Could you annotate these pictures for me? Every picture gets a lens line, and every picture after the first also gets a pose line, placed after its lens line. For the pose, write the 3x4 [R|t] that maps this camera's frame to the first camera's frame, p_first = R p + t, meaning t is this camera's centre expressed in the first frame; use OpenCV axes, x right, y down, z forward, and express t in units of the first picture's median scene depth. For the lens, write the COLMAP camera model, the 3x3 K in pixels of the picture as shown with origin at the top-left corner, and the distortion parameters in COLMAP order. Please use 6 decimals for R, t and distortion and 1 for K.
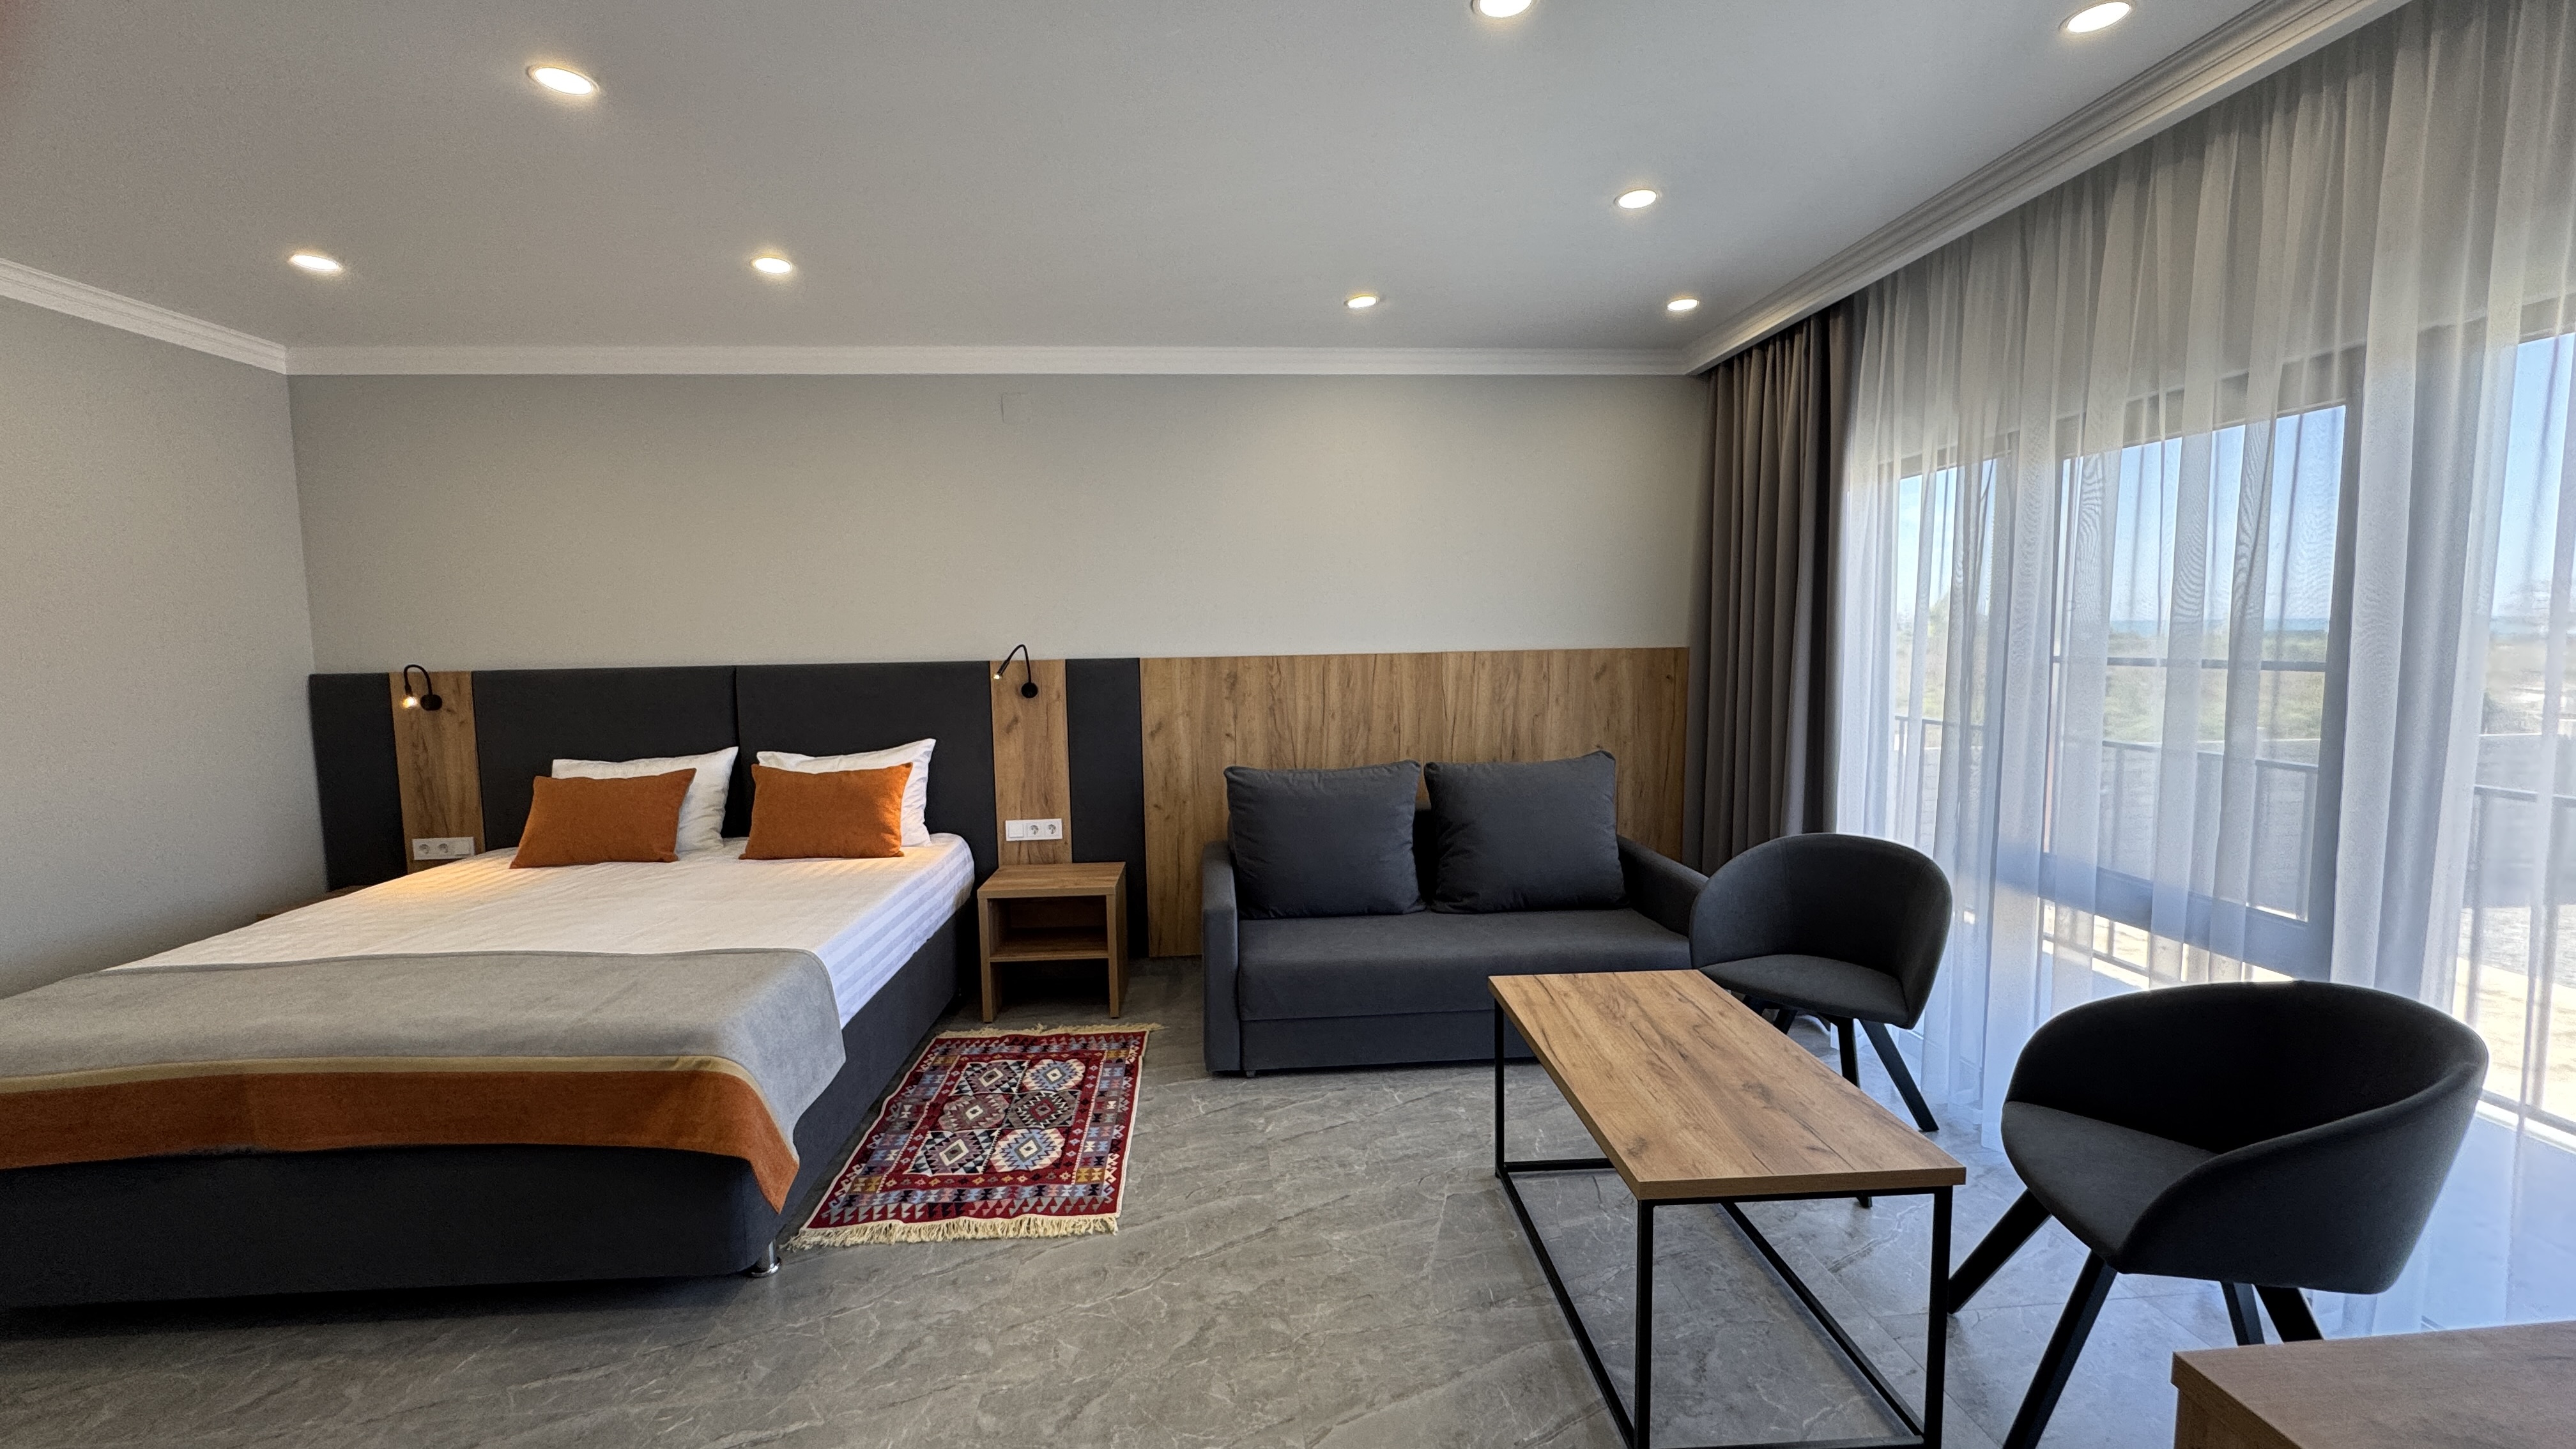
lens RADIAL K [[1028.8, 0, 1285.4], [0, 1028.8, 721.7], [0, 0, 1]] dist [-0.002626, 0.000008]
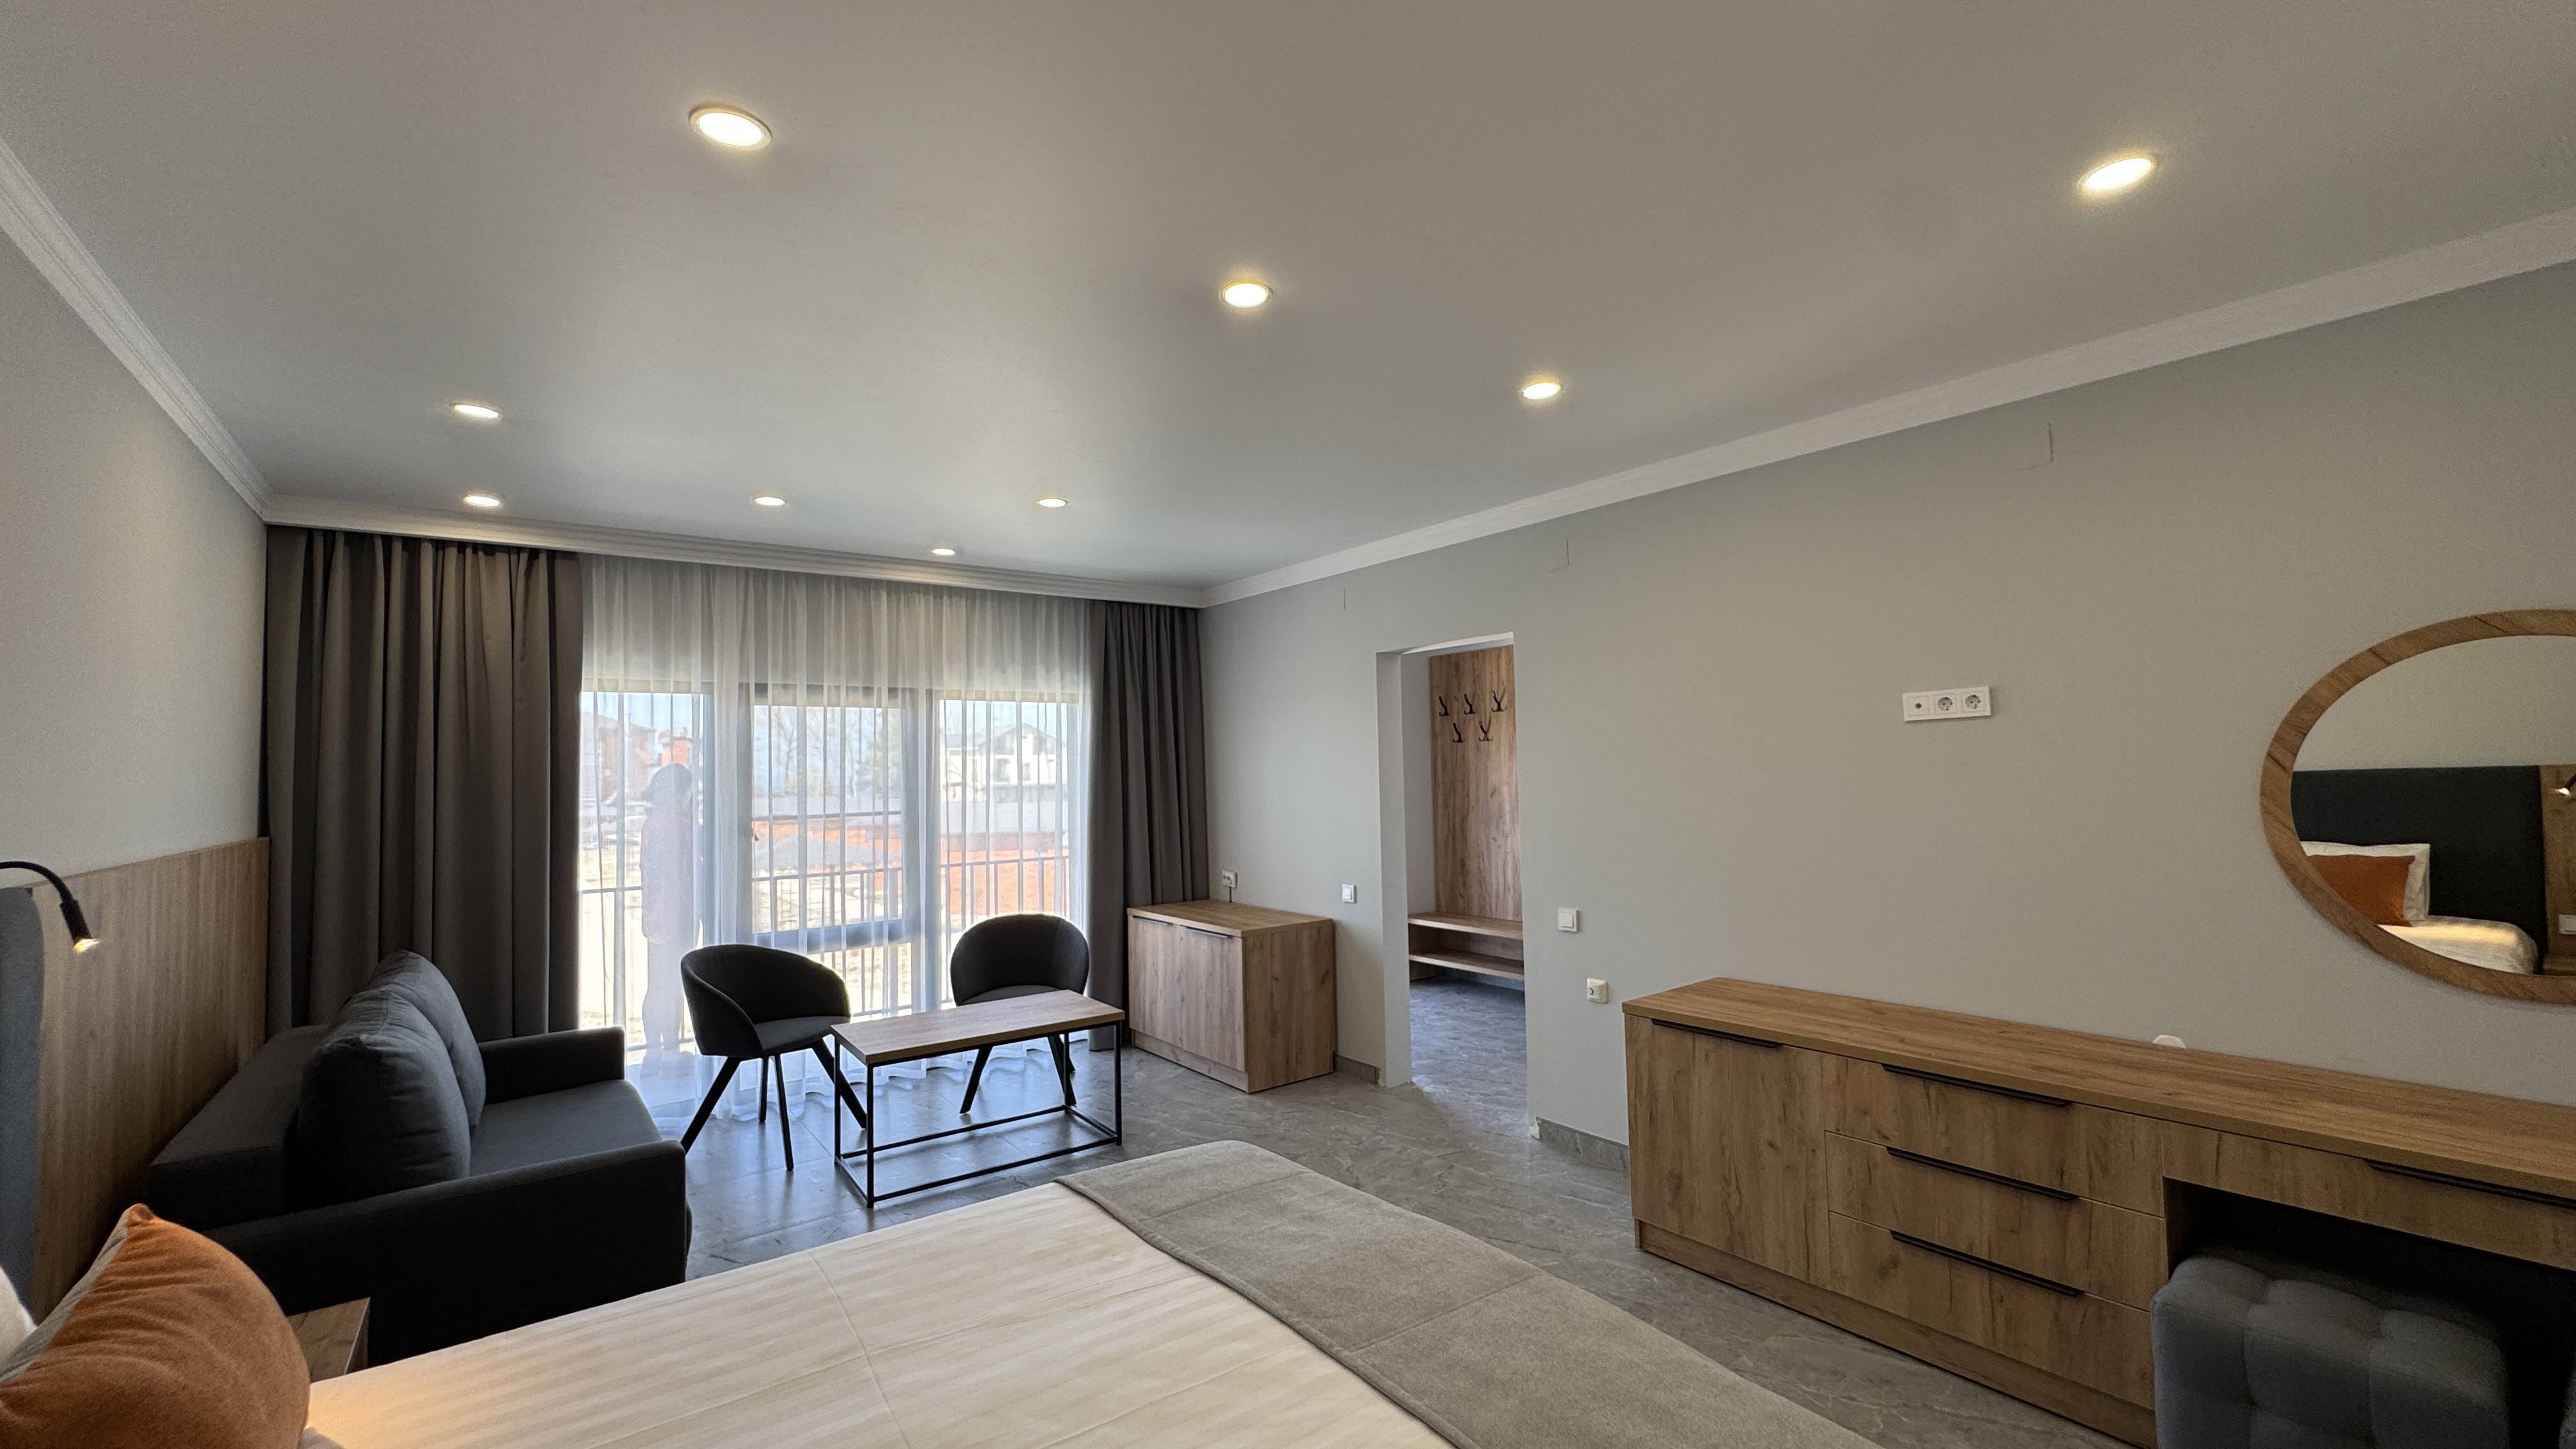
lens RADIAL K [[1030.8, 0, 1285.9], [0, 1030.8, 721.4], [0, 0, 1]] dist [-0.002752, -0.000243]
pose [[-0.544492, 0.069842, 0.835853, -0.829934], [0.105154, 0.994349, -0.014587, -0.072295], [-0.832148, 0.079951, -0.548759, 0.818974]]
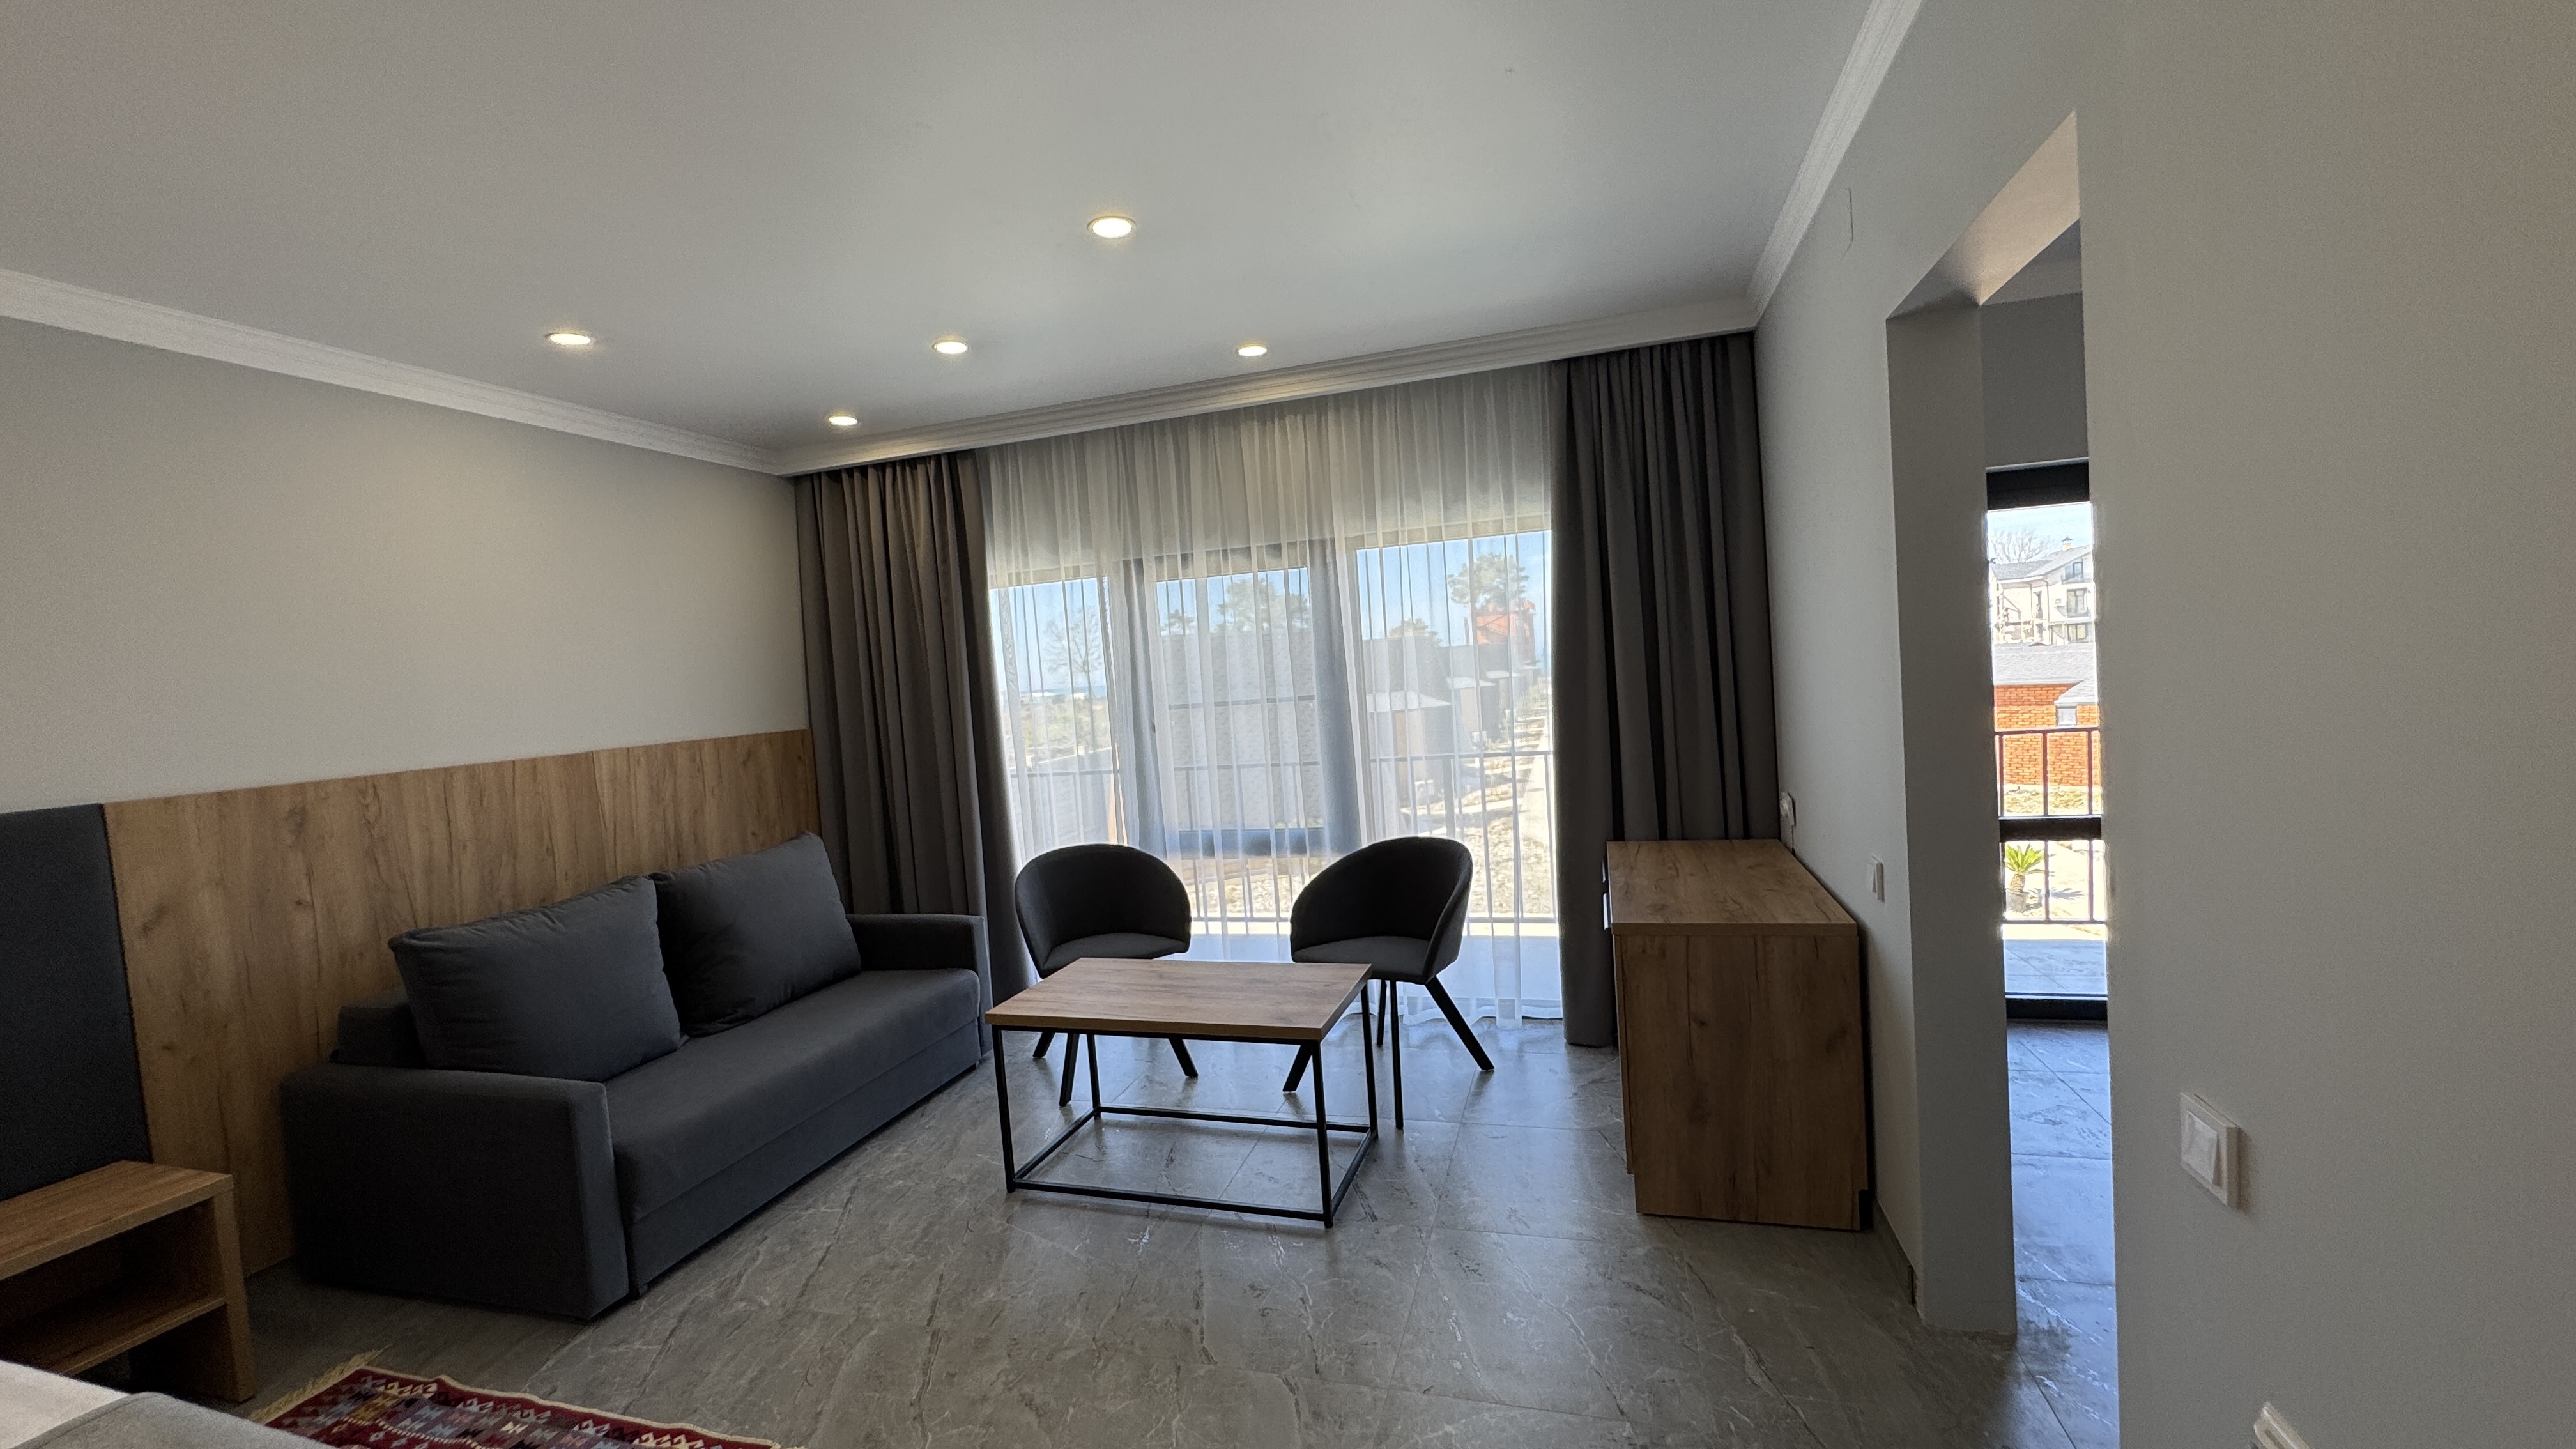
lens RADIAL K [[1028.8, 0, 1285.4], [0, 1028.8, 721.7], [0, 0, 1]] dist [-0.002626, 0.000008]
pose [[0.357527, -0.057925, 0.932105, -0.456860], [0.147219, 0.989091, 0.004998, -0.012712], [-0.922226, 0.135436, 0.362155, 0.172134]]
